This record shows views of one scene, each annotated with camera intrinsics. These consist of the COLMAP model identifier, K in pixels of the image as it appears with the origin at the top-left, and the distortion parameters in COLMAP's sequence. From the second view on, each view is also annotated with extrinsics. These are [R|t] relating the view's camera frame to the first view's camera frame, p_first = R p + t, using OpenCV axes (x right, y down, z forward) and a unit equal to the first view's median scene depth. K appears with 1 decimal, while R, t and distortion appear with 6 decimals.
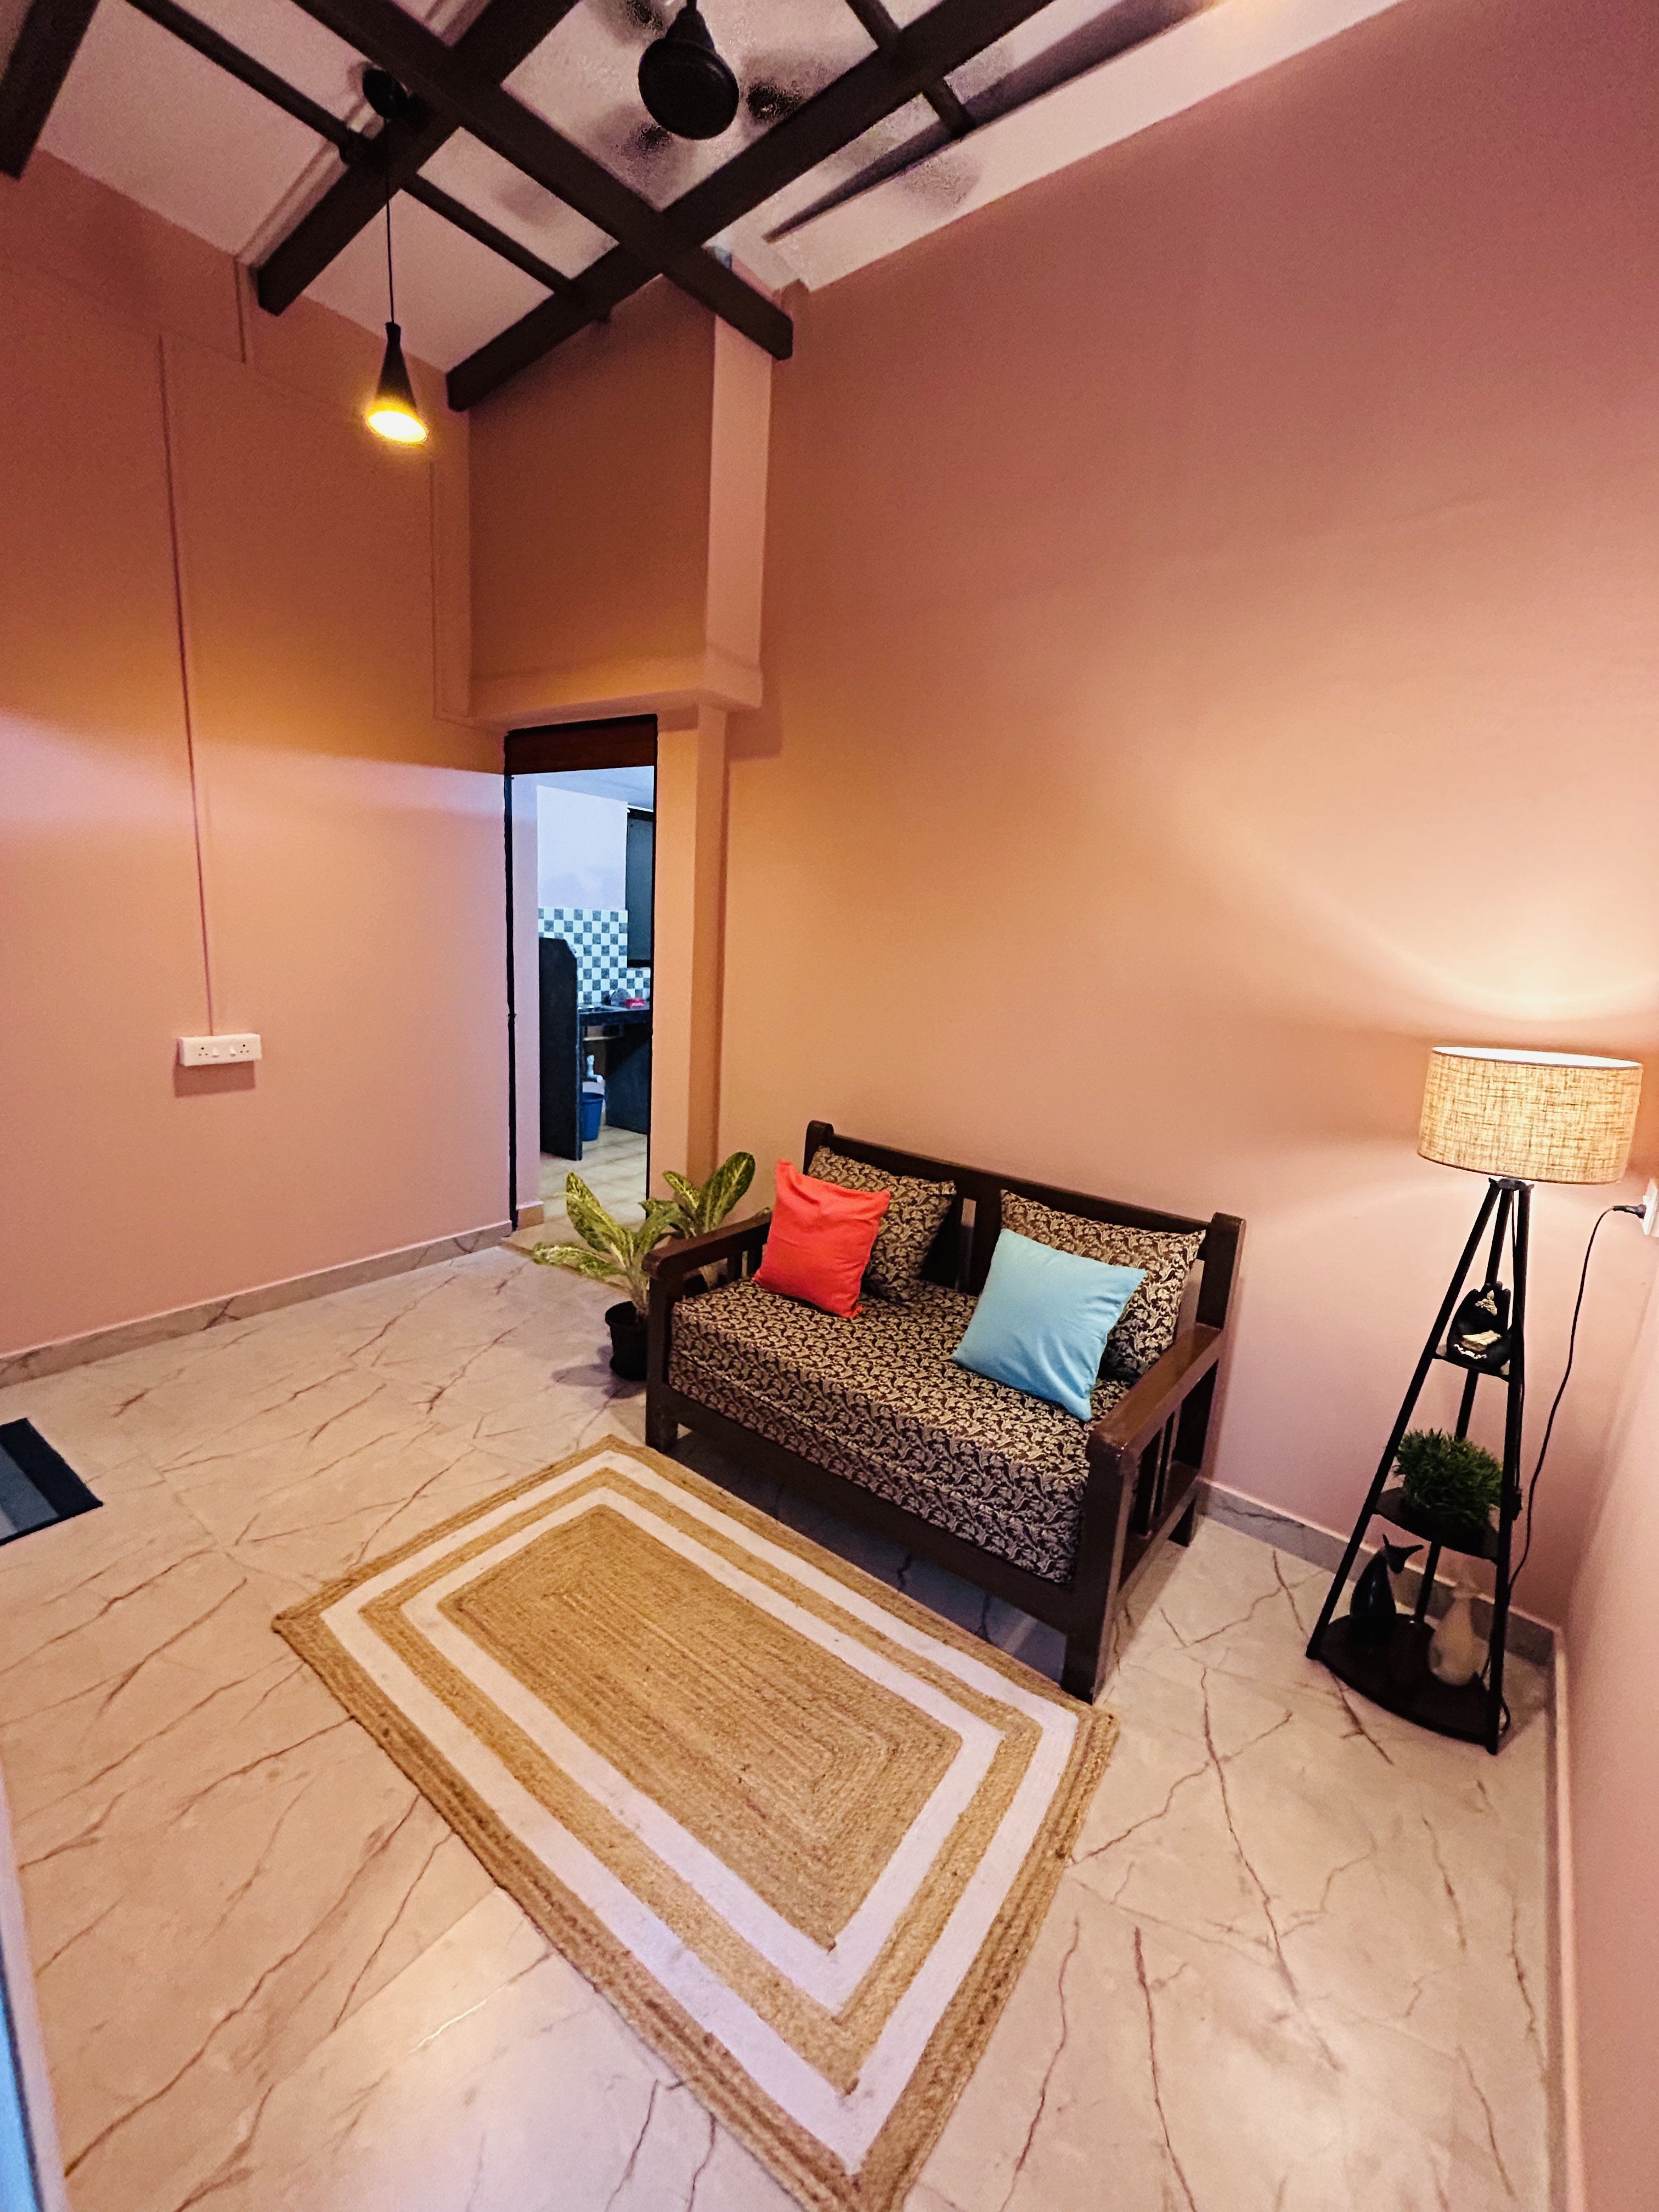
lens RADIAL K [[896.4, 0, 831.8], [0, 896.4, 1105.2], [0, 0, 1]] dist [0.004513, 0.000095]
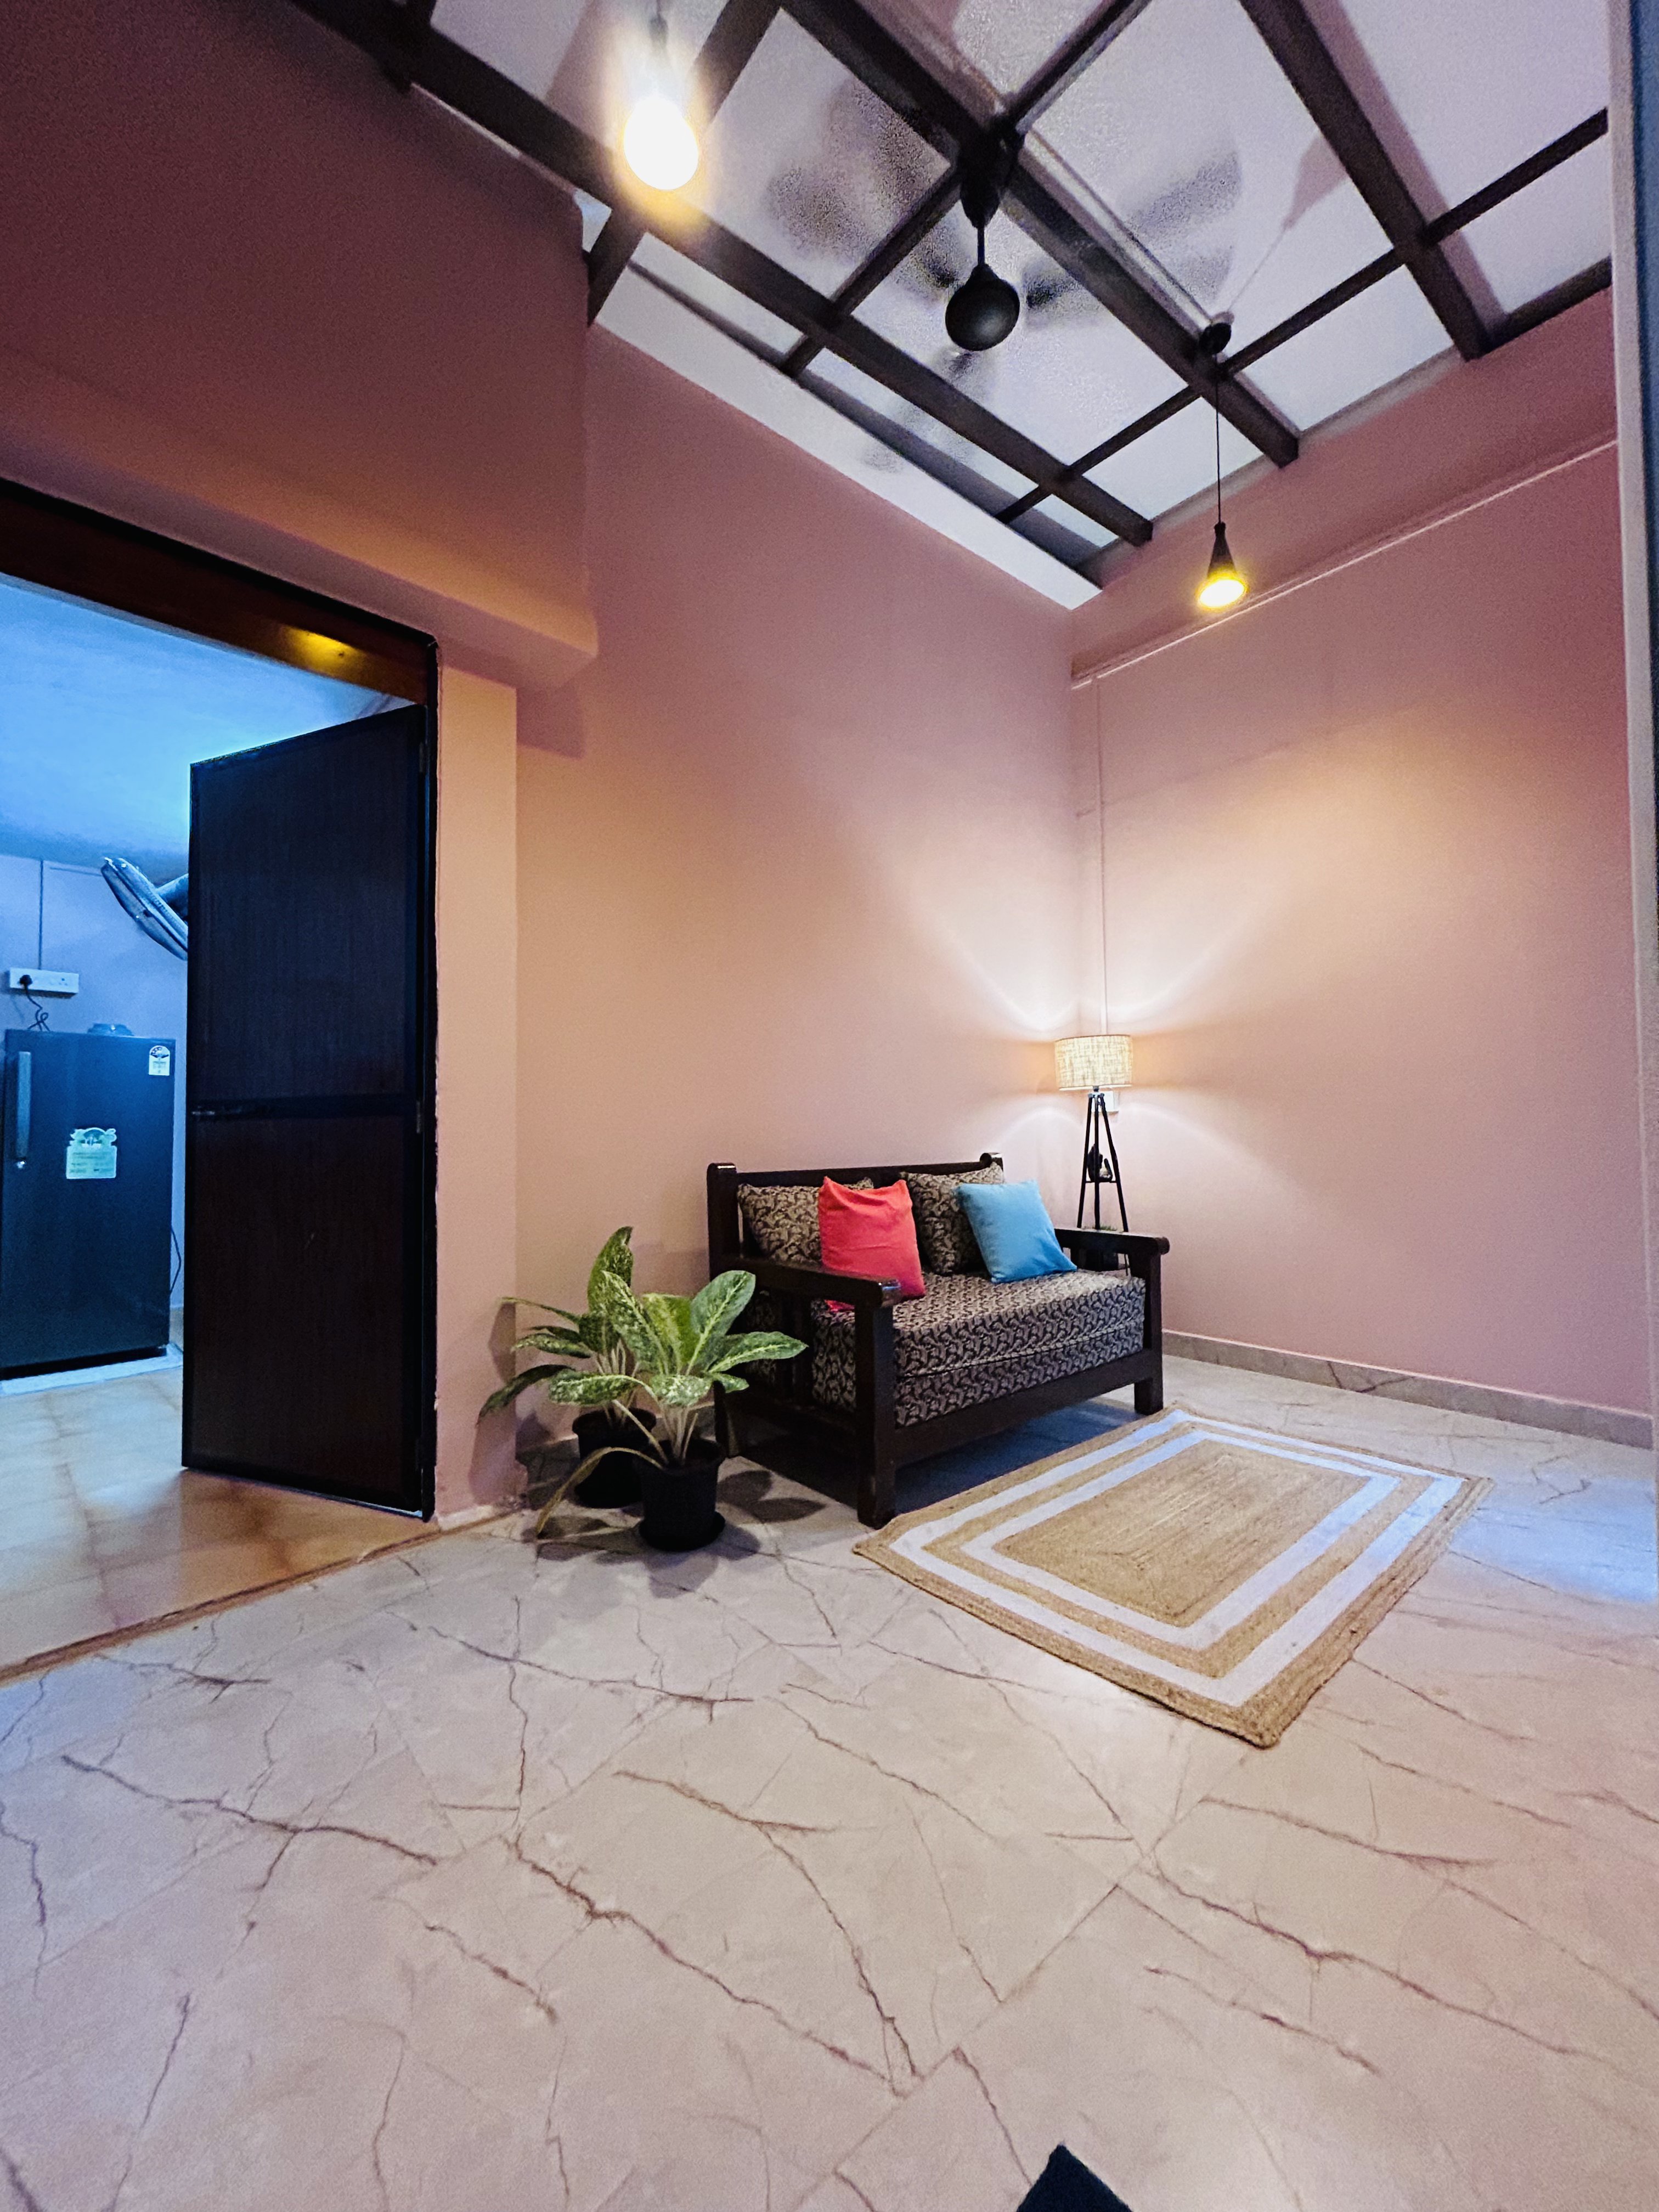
lens RADIAL K [[896.4, 0, 831.8], [0, 896.4, 1105.2], [0, 0, 1]] dist [0.004513, 0.000095]
pose [[0.196919, -0.033870, 0.979835, -1.318042], [0.217377, 0.976037, -0.009948, -0.007733], [-0.956018, 0.214952, 0.199563, 1.018496]]
